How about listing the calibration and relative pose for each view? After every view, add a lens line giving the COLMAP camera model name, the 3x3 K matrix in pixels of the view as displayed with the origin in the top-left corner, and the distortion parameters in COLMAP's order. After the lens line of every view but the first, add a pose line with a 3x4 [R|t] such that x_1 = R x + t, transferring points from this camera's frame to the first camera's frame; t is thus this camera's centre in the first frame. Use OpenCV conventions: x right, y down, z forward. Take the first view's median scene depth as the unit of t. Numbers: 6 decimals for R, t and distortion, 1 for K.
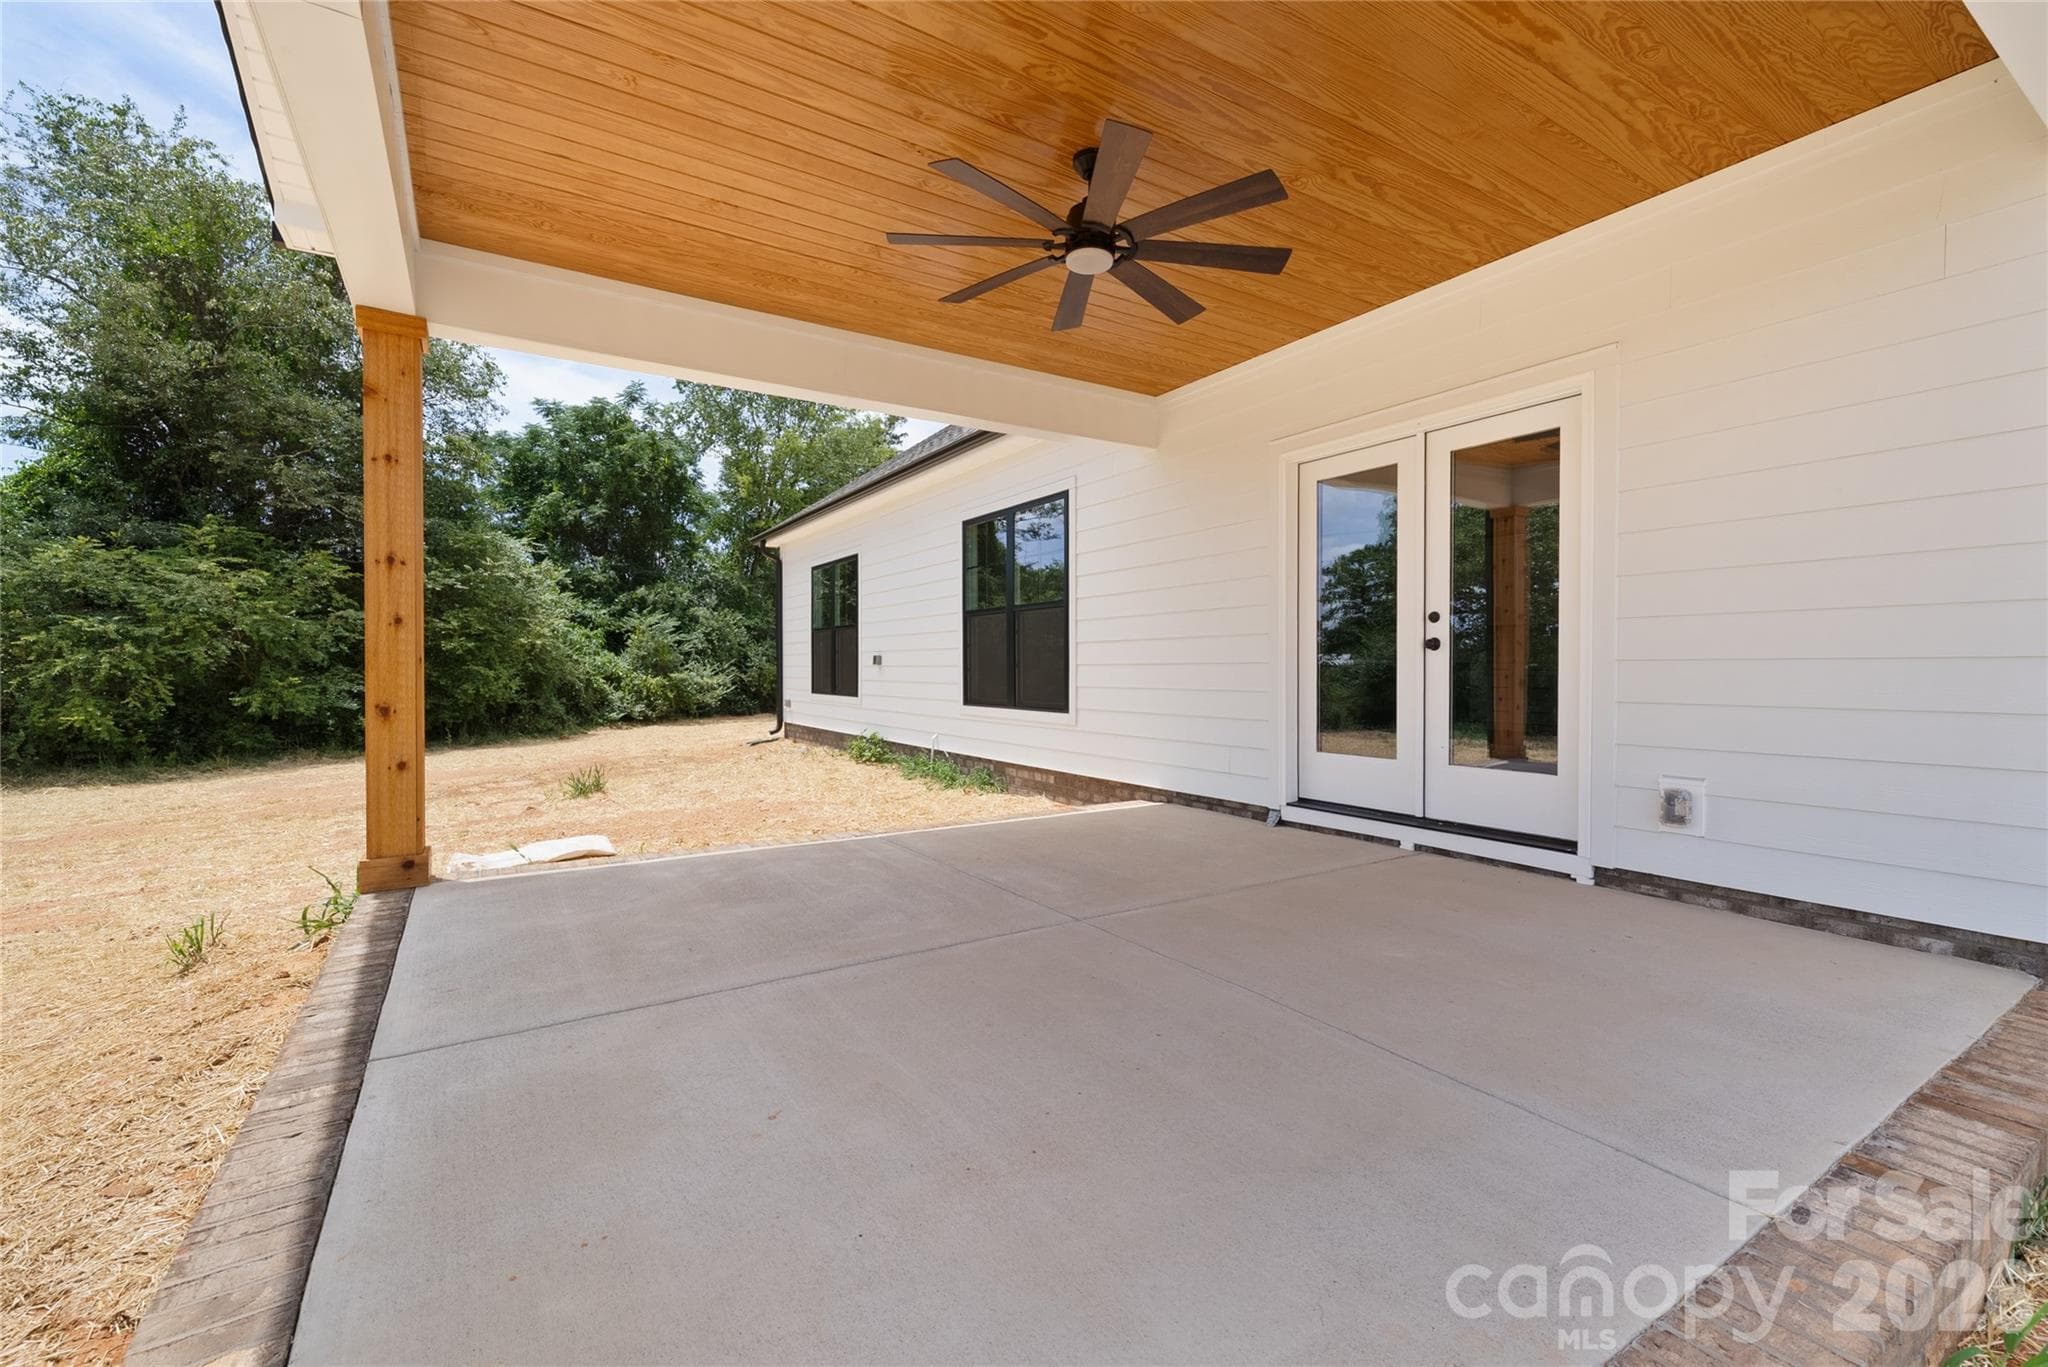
lens RADIAL K [[878.6, 0, 1017.1], [0, 878.6, 681.9], [0, 0, 1]] dist [0.016173, -0.000018]
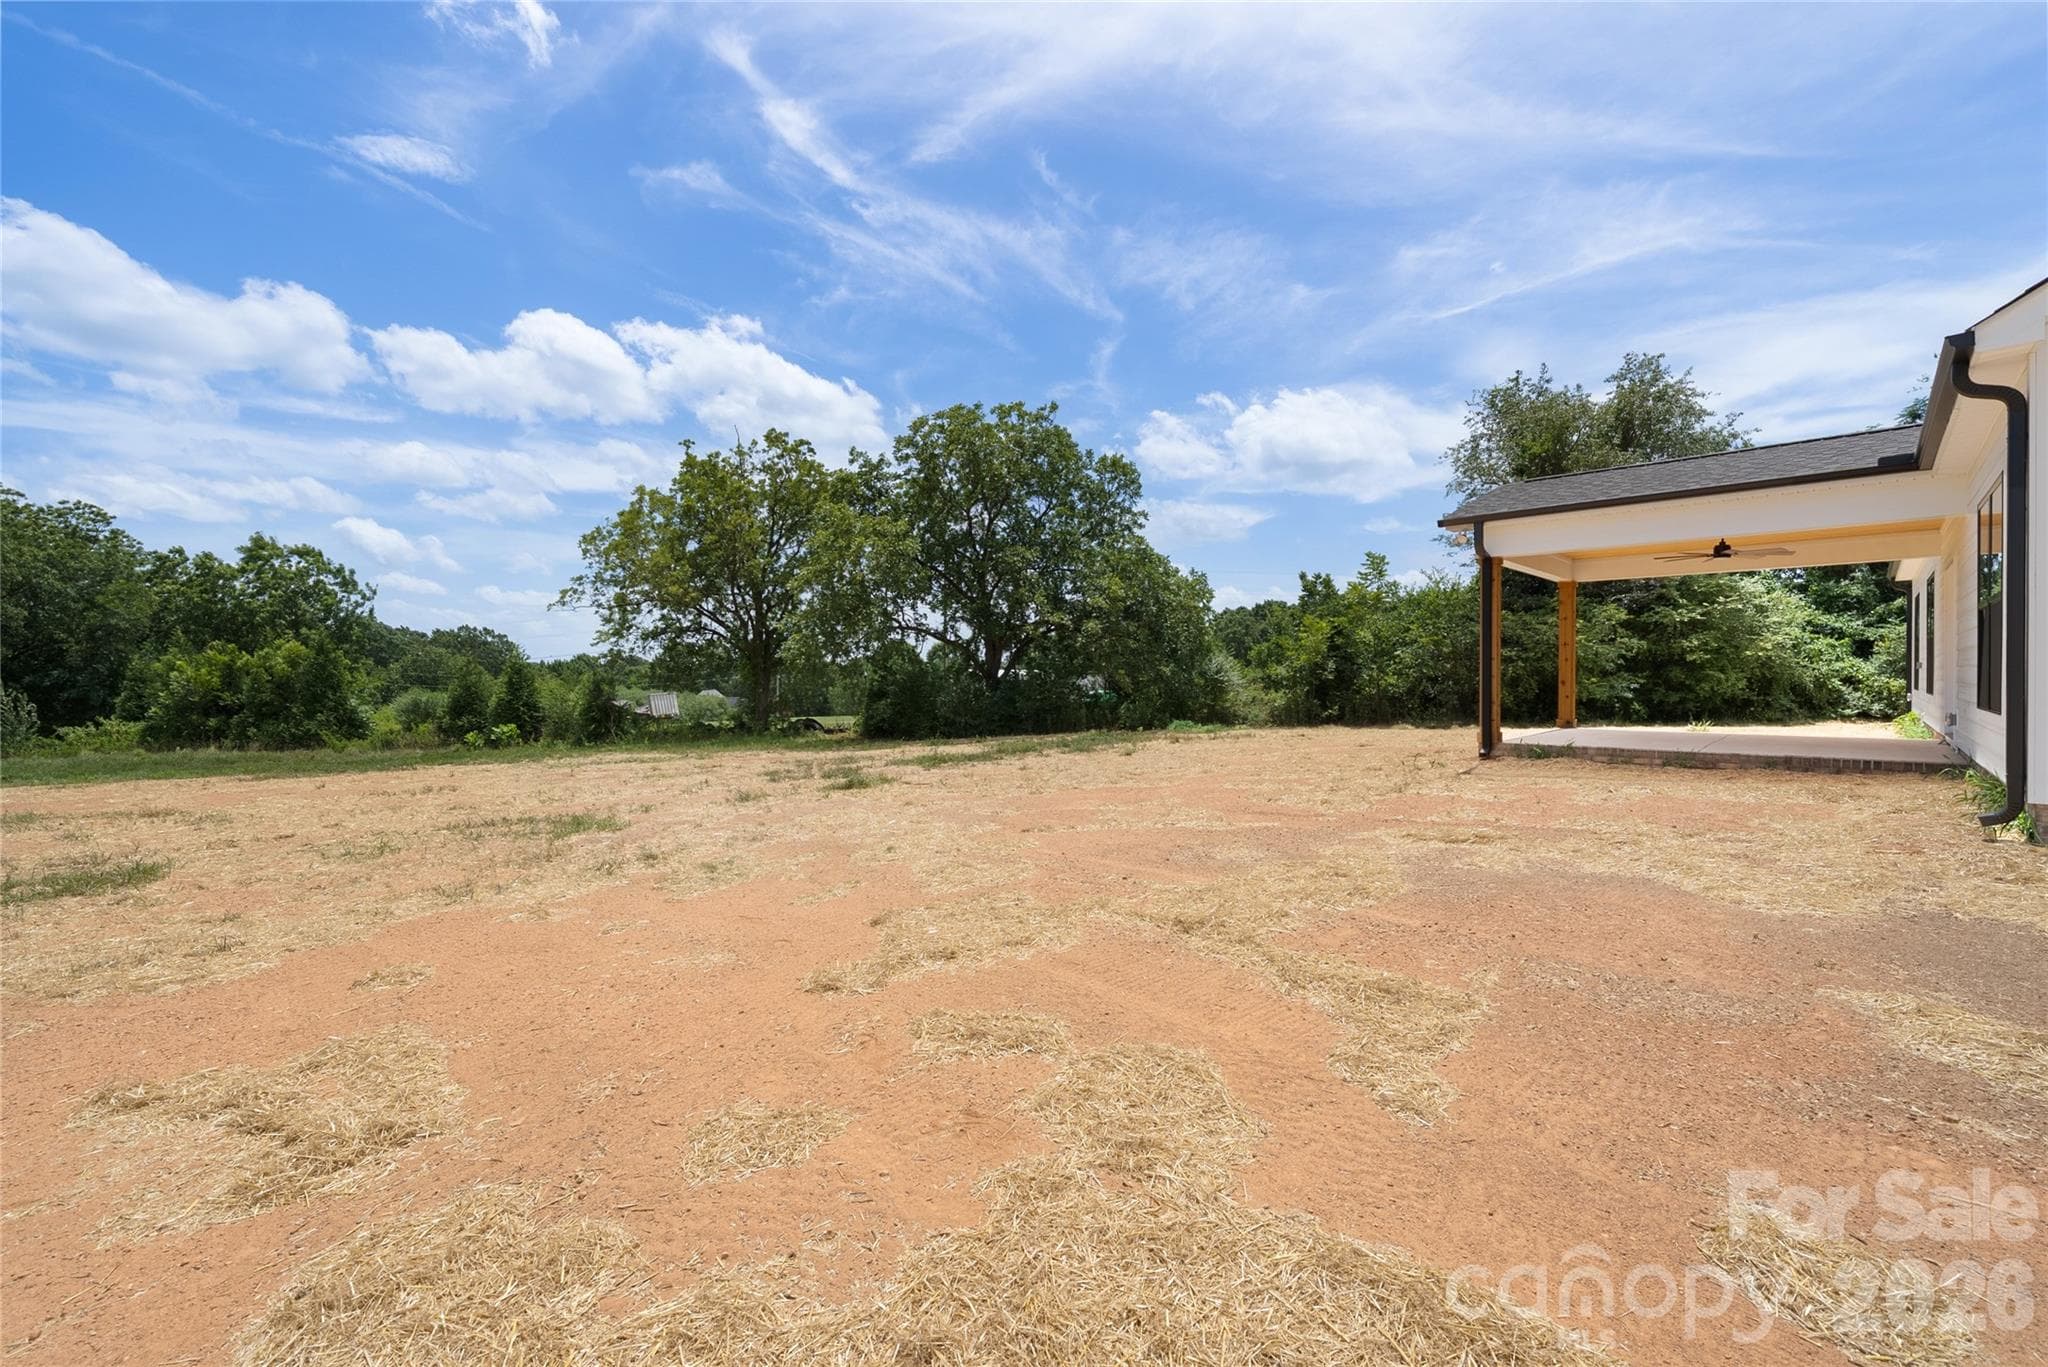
lens RADIAL K [[878.6, 0, 1021.8], [0, 878.6, 686.7], [0, 0, 1]] dist [0.016173, -0.000018]
pose [[0.264201, 0.012564, -0.964386, 0.495990], [-0.011038, 0.999889, 0.010002, 0.005425], [0.964405, 0.008003, 0.264310, -0.480554]]
